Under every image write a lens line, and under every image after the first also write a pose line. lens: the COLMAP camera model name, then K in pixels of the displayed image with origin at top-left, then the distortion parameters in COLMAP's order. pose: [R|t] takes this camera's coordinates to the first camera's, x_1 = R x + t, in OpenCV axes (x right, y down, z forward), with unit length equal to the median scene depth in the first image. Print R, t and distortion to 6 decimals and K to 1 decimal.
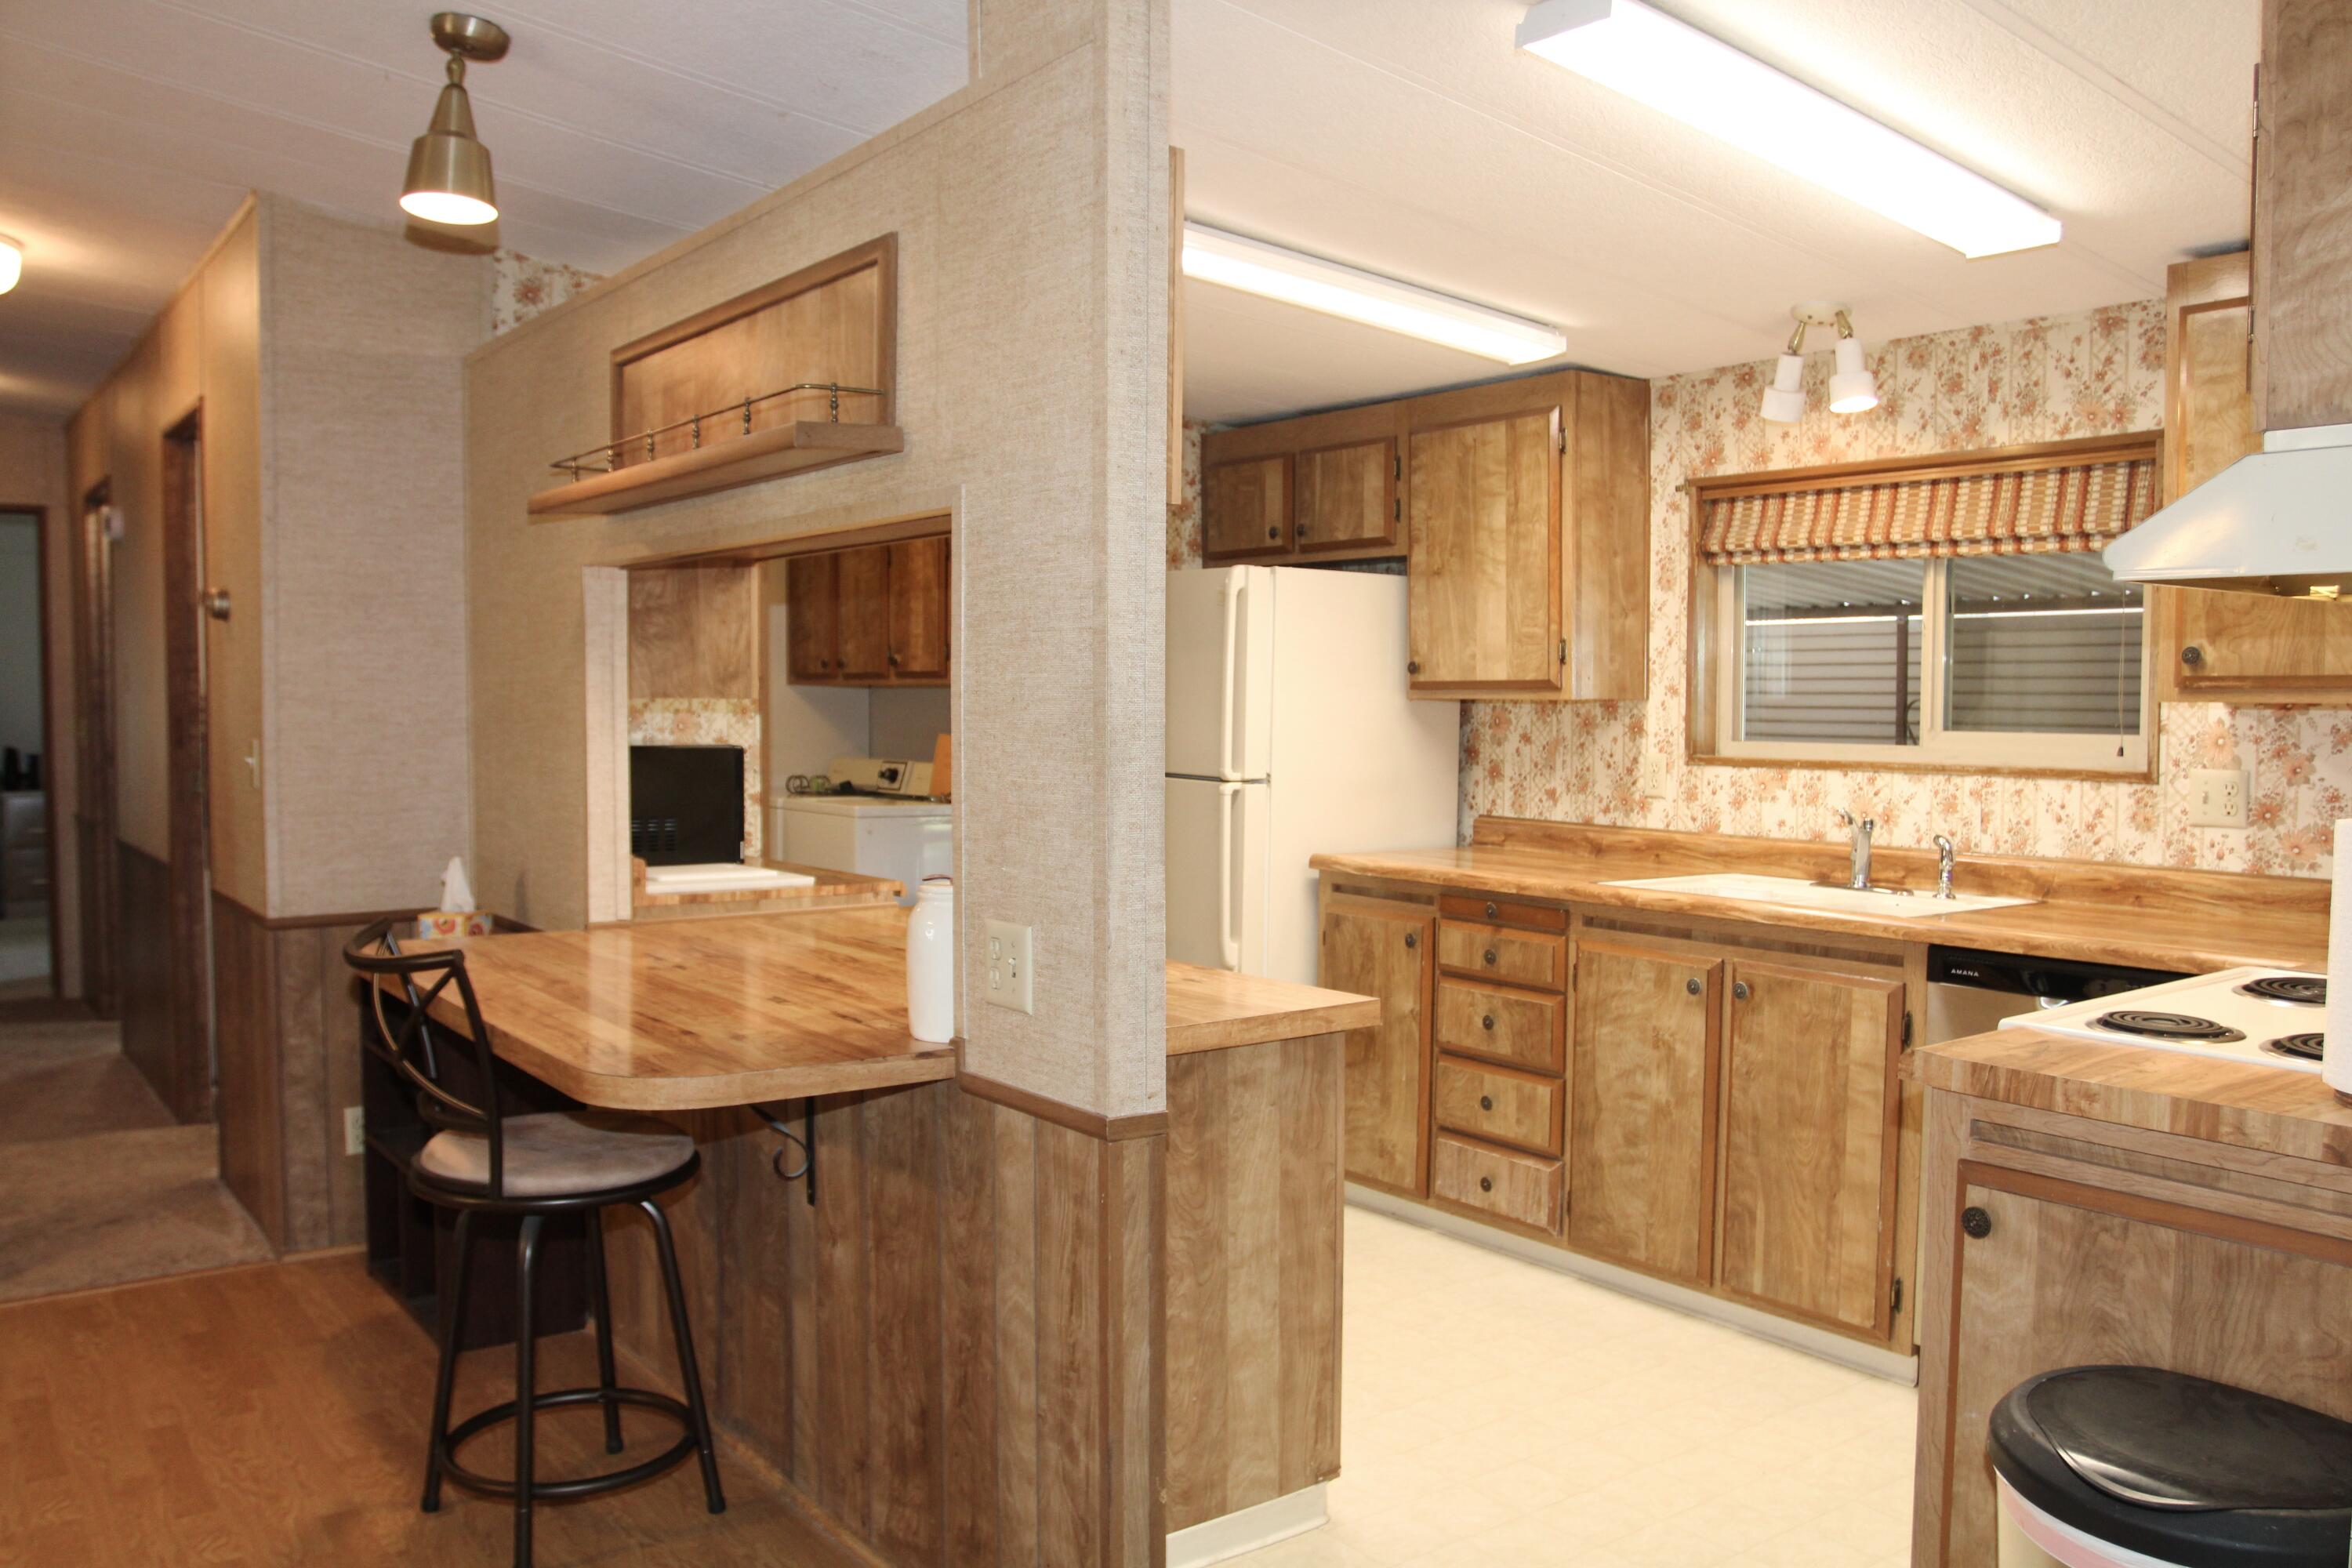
lens RADIAL K [[1913.7, 0, 1176.0], [0, 1913.7, 784.0], [0, 0, 1]] dist [-0.086090, 0.006609]
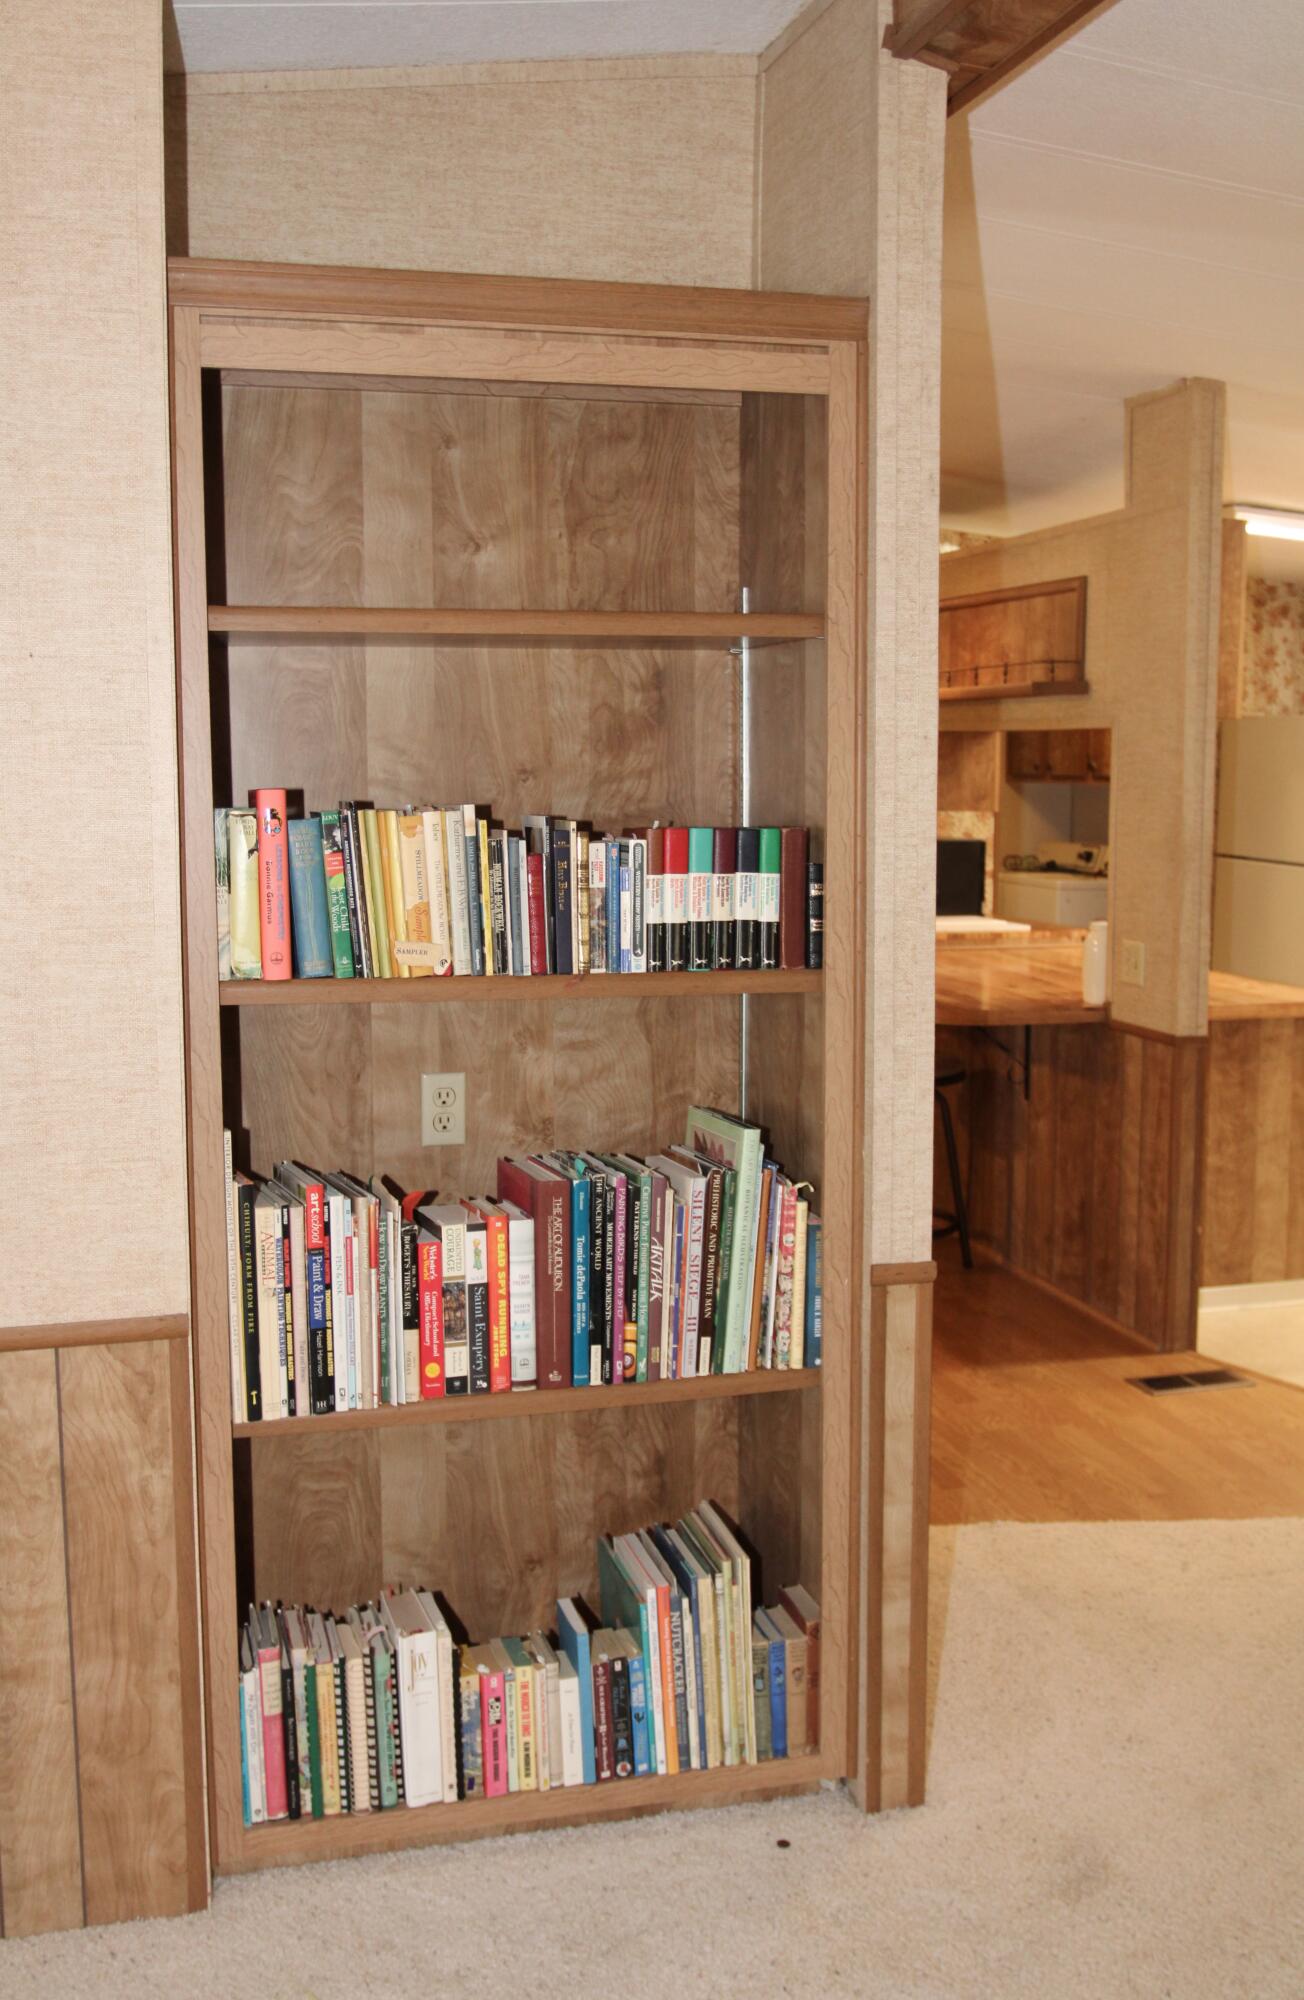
lens RADIAL K [[2041.2, 0, 652.0], [0, 2041.2, 1000.0], [0, 0, 1]] dist [-0.108214, 0.003225]
pose [[0.934508, 0.039318, -0.353764, 0.144111], [-0.014314, 0.997228, 0.073023, -0.009521], [0.355655, -0.063177, 0.932480, -0.855068]]
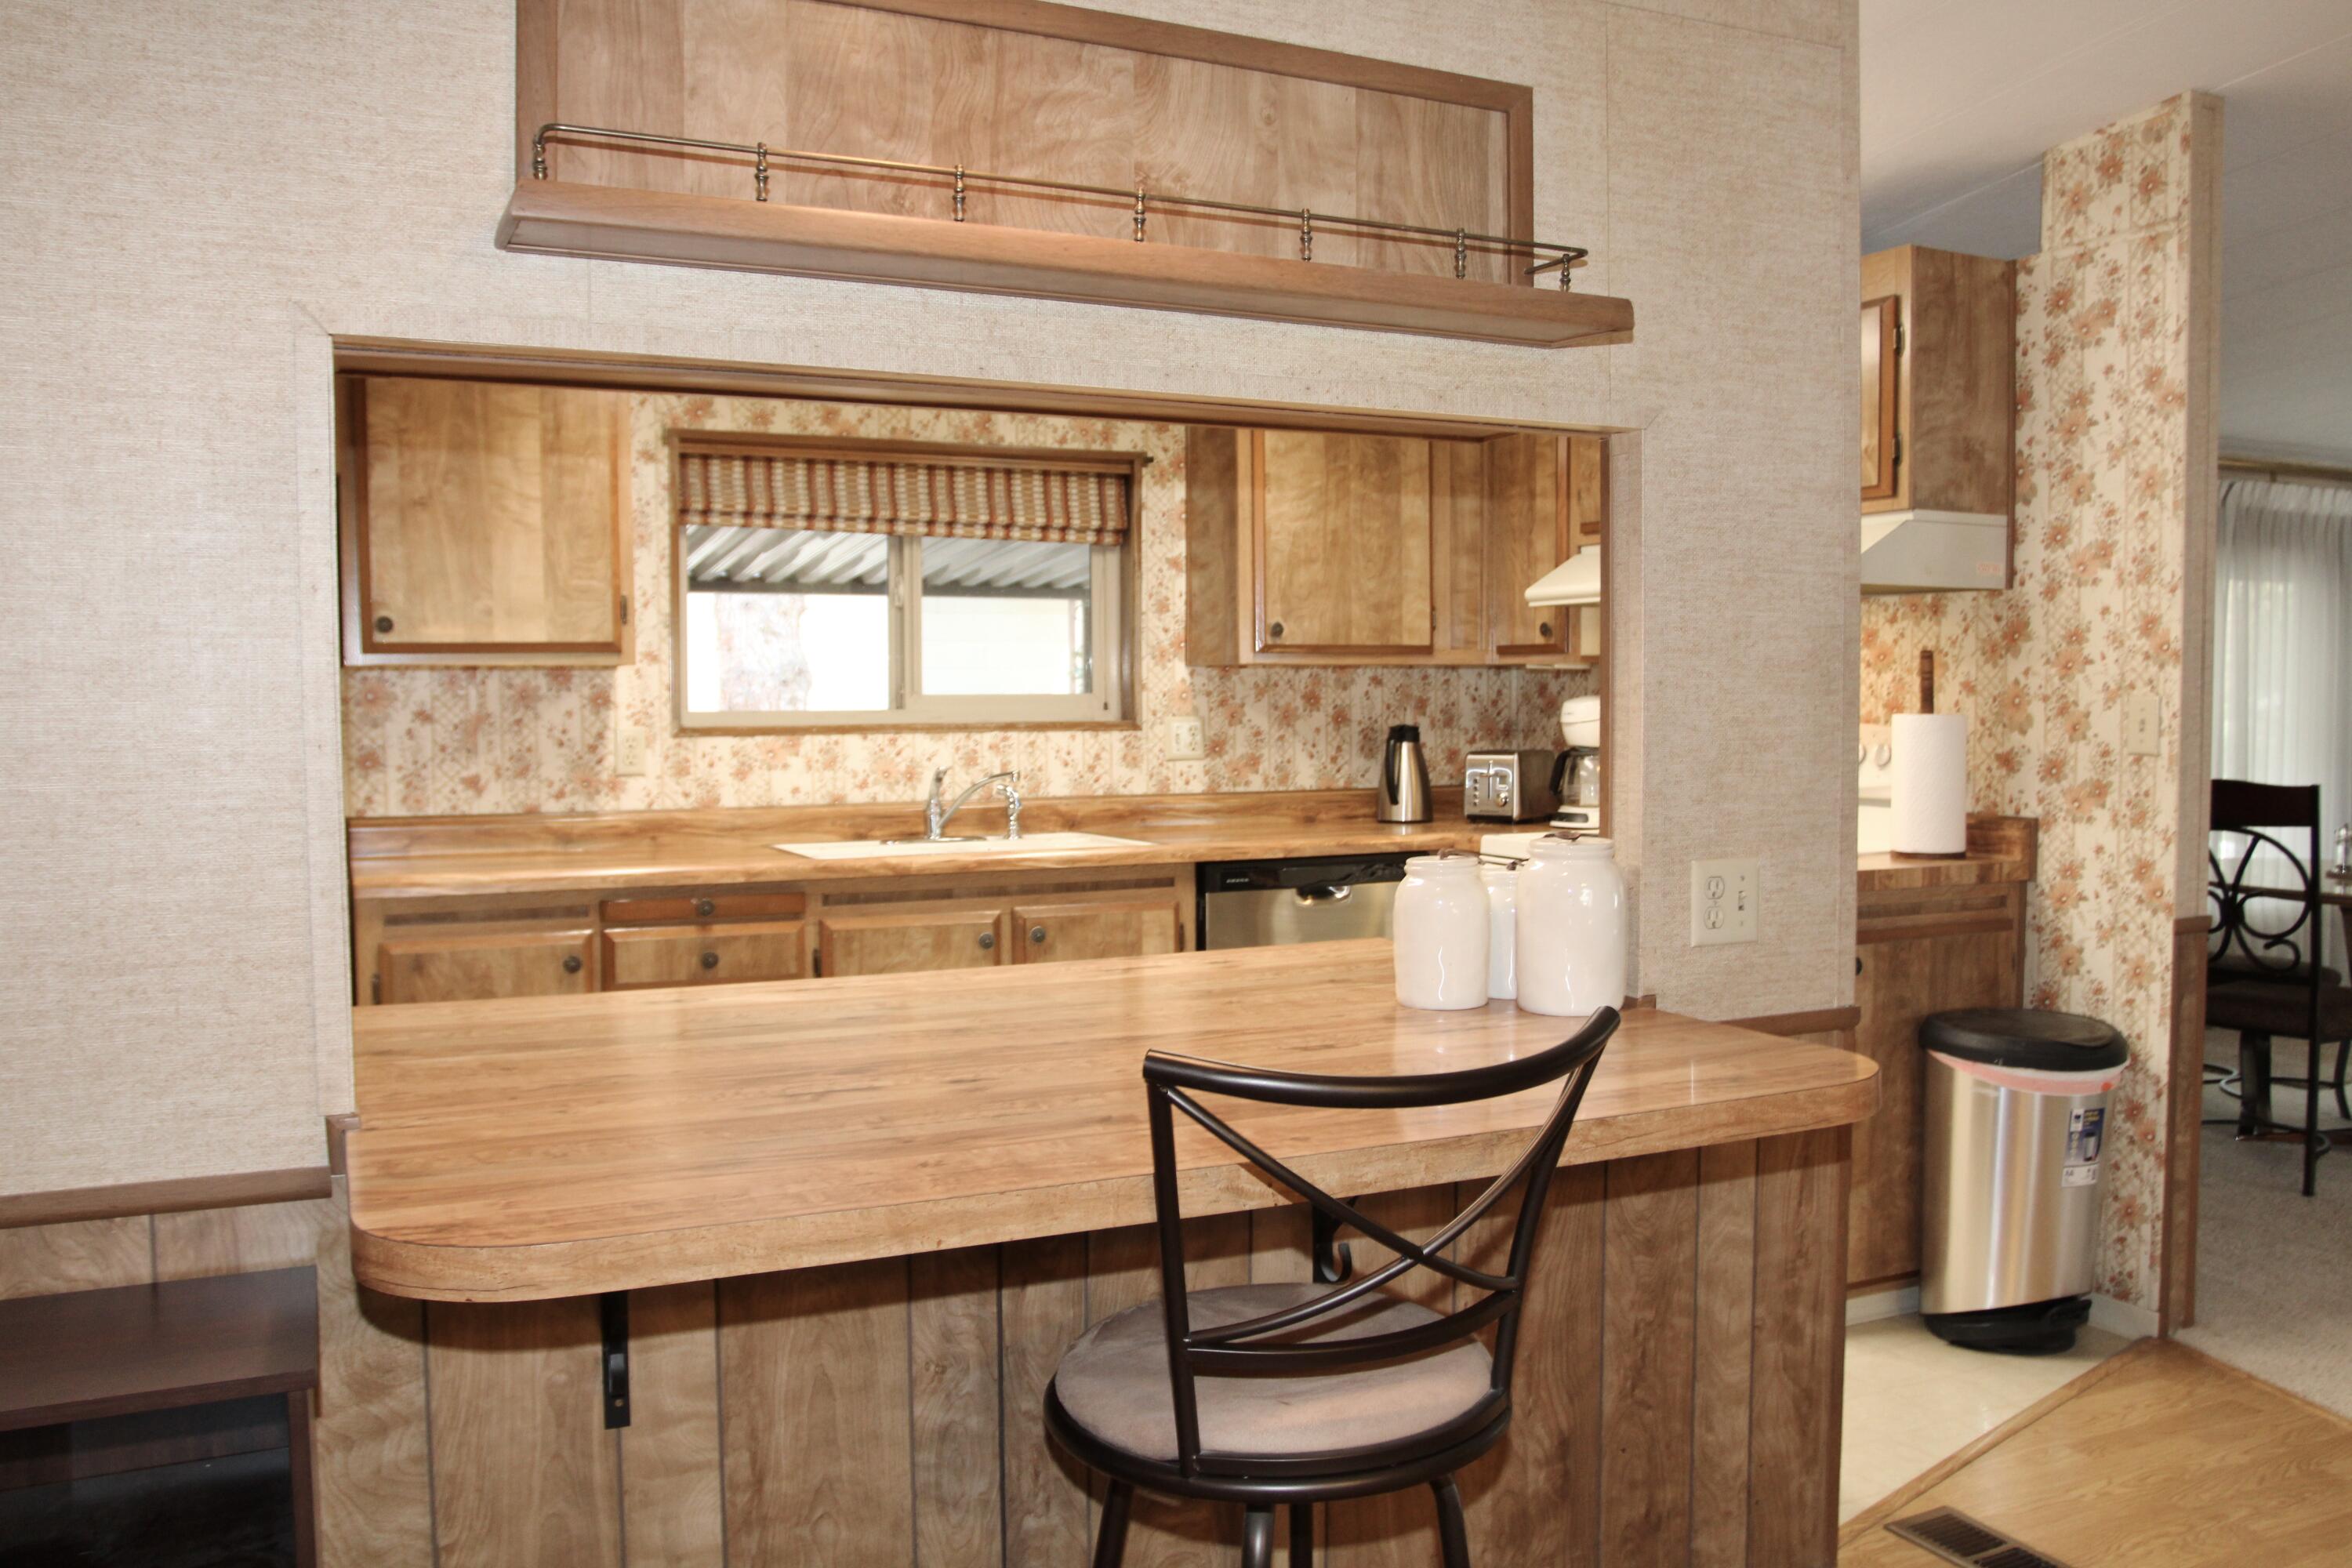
lens RADIAL K [[1913.7, 0, 1176.0], [0, 1913.7, 784.0], [0, 0, 1]] dist [-0.086090, 0.006609]
pose [[0.164514, -0.048566, 0.985178, -0.747142], [0.053235, 0.997769, 0.040297, -0.014421], [-0.984937, 0.045817, 0.166733, 0.747955]]
